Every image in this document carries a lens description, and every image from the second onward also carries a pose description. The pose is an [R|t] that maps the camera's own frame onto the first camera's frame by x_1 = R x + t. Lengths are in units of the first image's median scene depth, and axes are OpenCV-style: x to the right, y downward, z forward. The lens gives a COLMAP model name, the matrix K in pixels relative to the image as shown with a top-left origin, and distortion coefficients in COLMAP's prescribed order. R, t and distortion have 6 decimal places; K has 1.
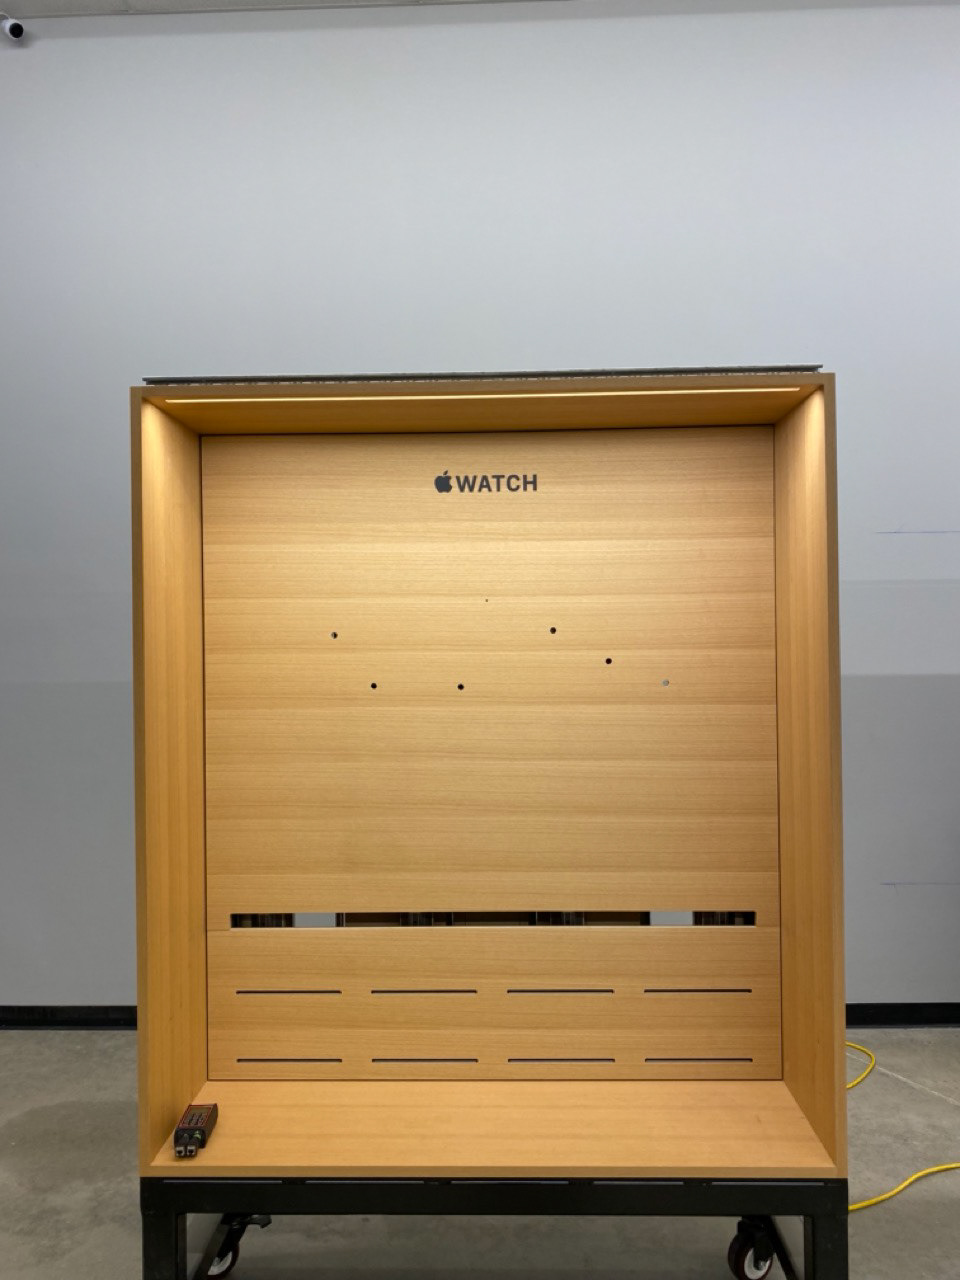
lens RADIAL K [[964.7, 0, 480.7], [0, 964.7, 641.3], [0, 0, 1]] dist [-0.007293, -0.027188]
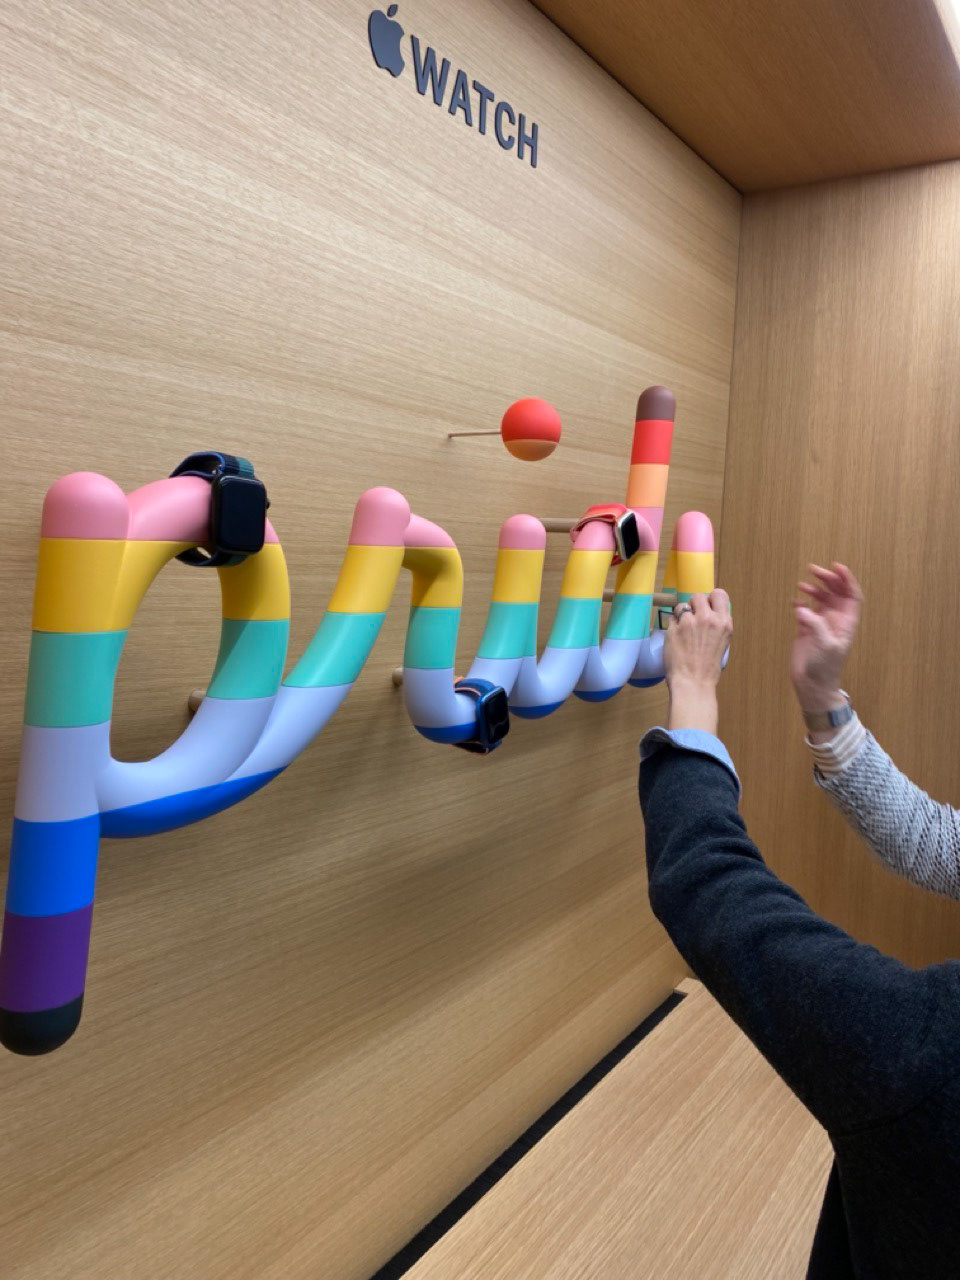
lens RADIAL K [[964.7, 0, 485.5], [0, 964.7, 639.6], [0, 0, 1]] dist [-0.007293, -0.027188]
pose [[0.520055, -0.064027, 0.851730, -0.301846], [-0.039405, 0.994326, 0.098807, -0.001062], [-0.853223, -0.084947, 0.514581, 0.794534]]
